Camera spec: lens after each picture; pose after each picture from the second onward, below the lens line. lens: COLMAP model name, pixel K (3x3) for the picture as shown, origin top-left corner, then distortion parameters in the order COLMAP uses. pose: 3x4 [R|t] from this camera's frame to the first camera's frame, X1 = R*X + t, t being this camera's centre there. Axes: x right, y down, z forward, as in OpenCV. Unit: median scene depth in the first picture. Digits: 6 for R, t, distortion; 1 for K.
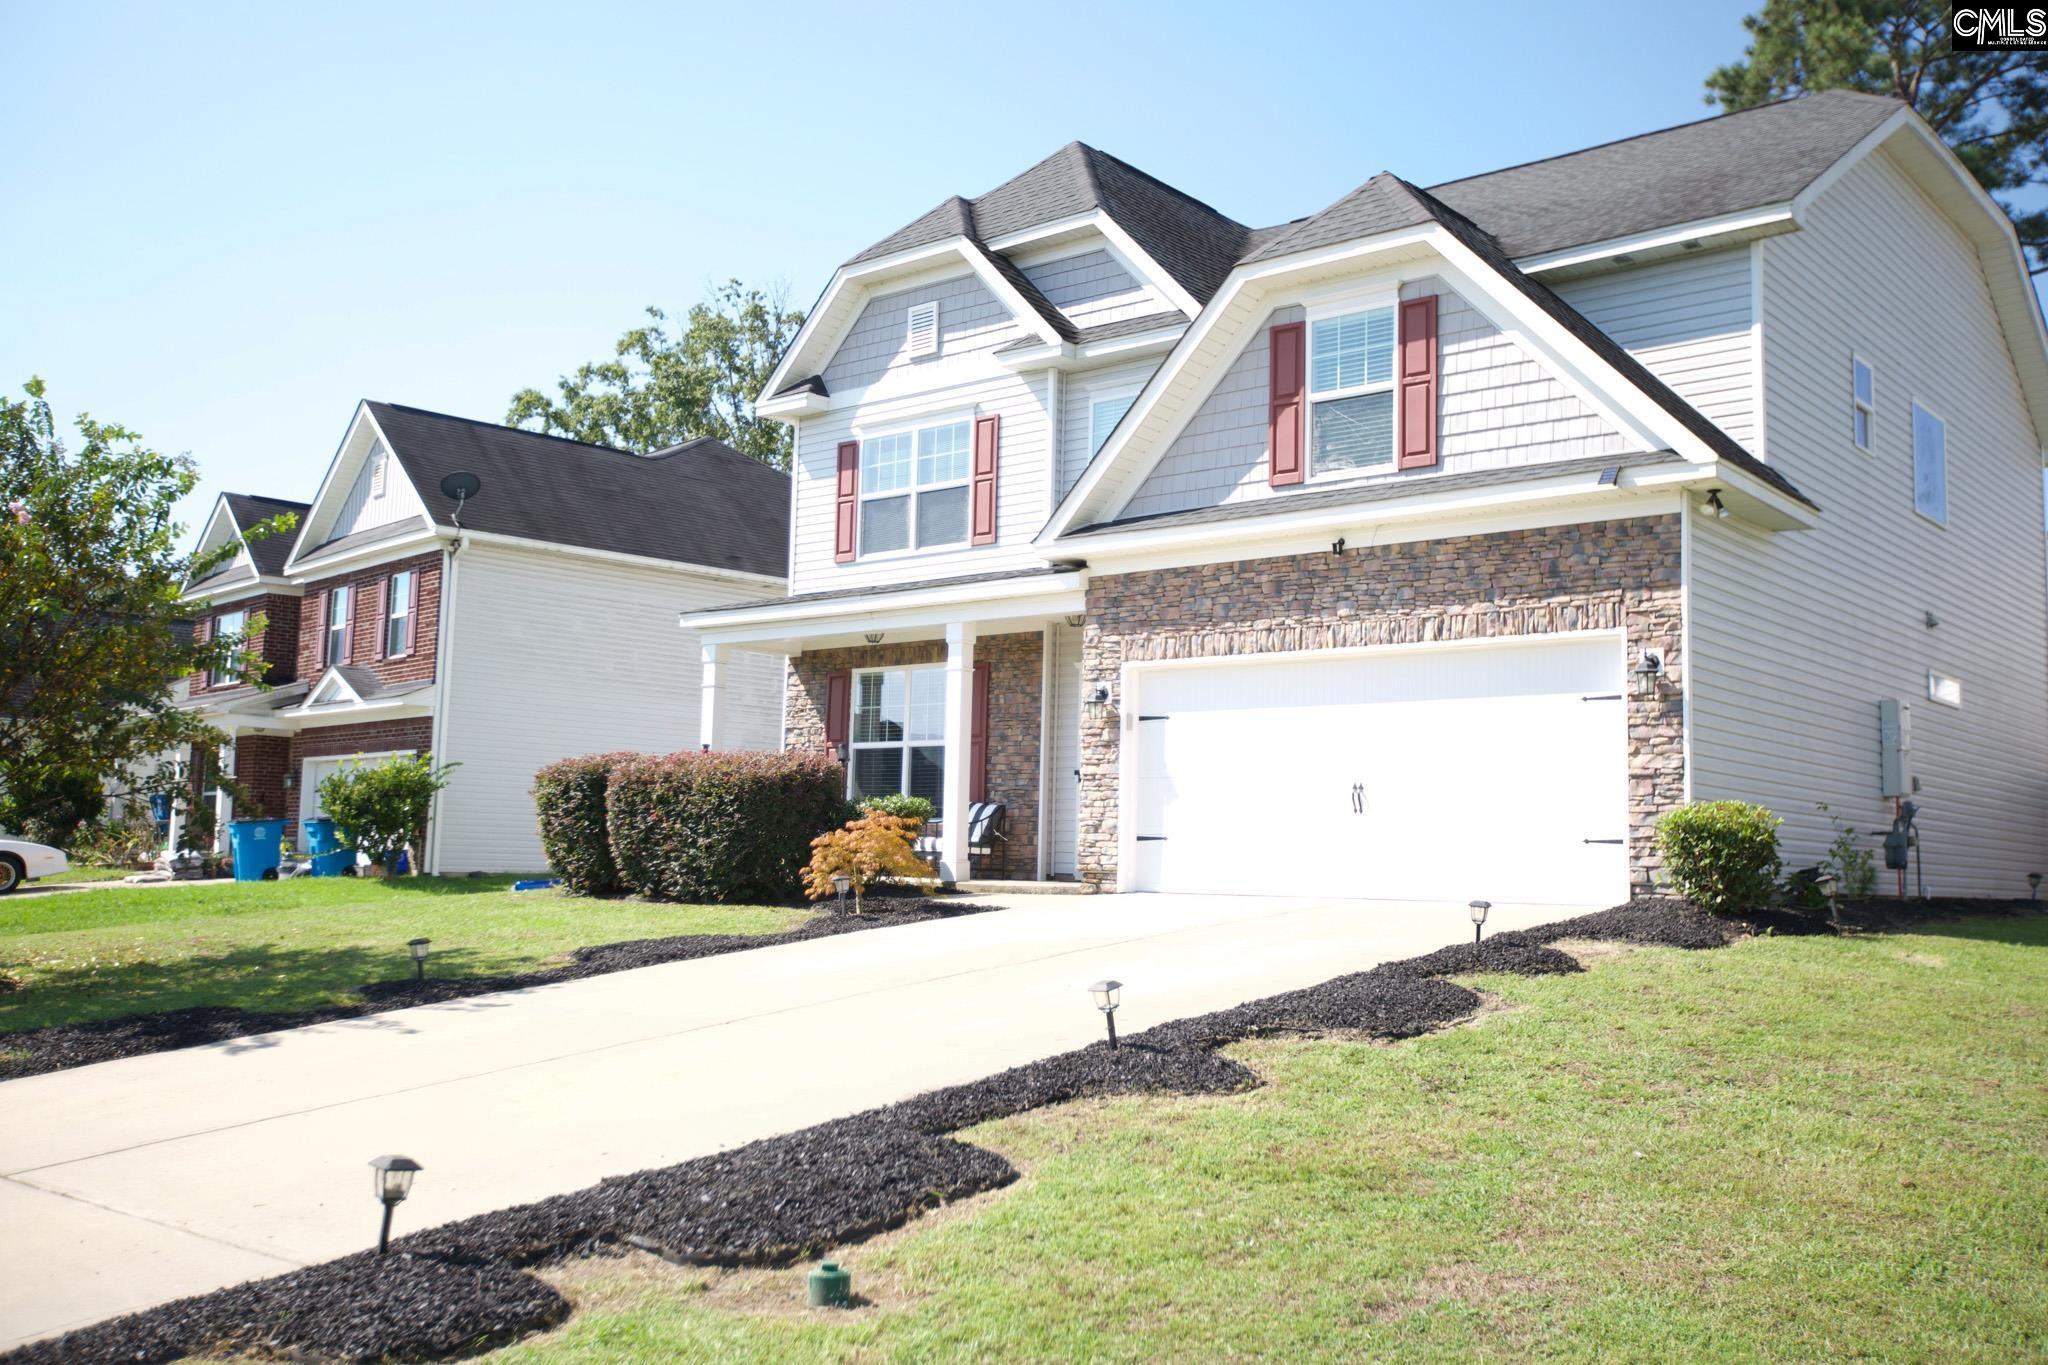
lens RADIAL K [[1854.0, 0, 1023.7], [0, 1854.0, 694.9], [0, 0, 1]] dist [0.059225, -0.002636]
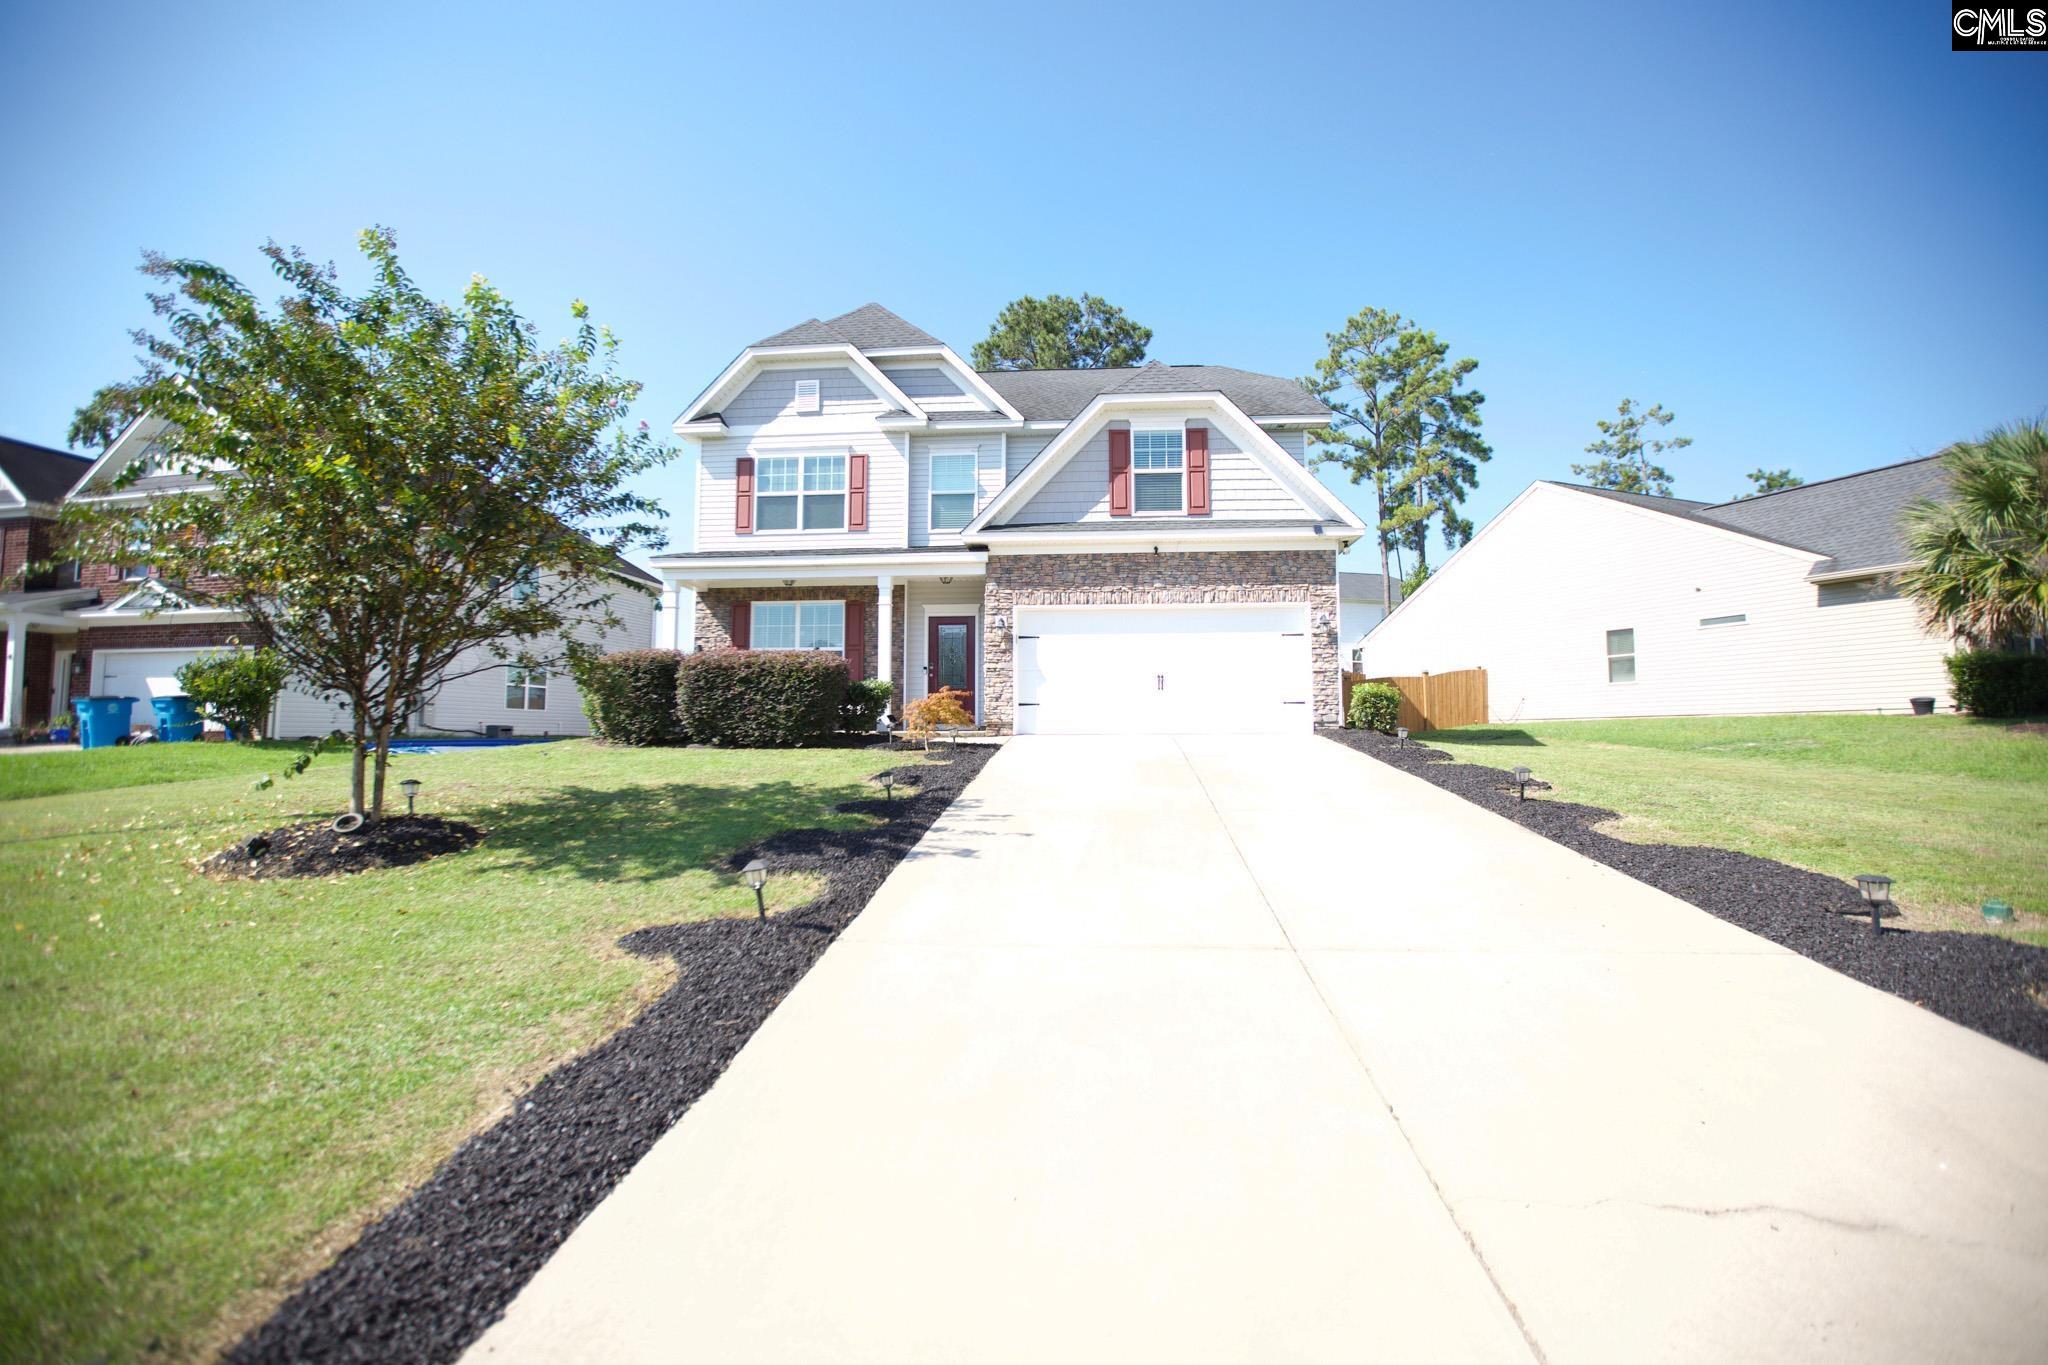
lens RADIAL K [[934.3, 0, 1019.6], [0, 934.3, 678.8], [0, 0, 1]] dist [-0.024848, 0.001966]
pose [[0.816109, 0.013320, 0.577745, -0.452194], [-0.035411, 0.999008, 0.026989, 0.027963], [-0.576812, -0.042484, 0.815771, 0.263112]]
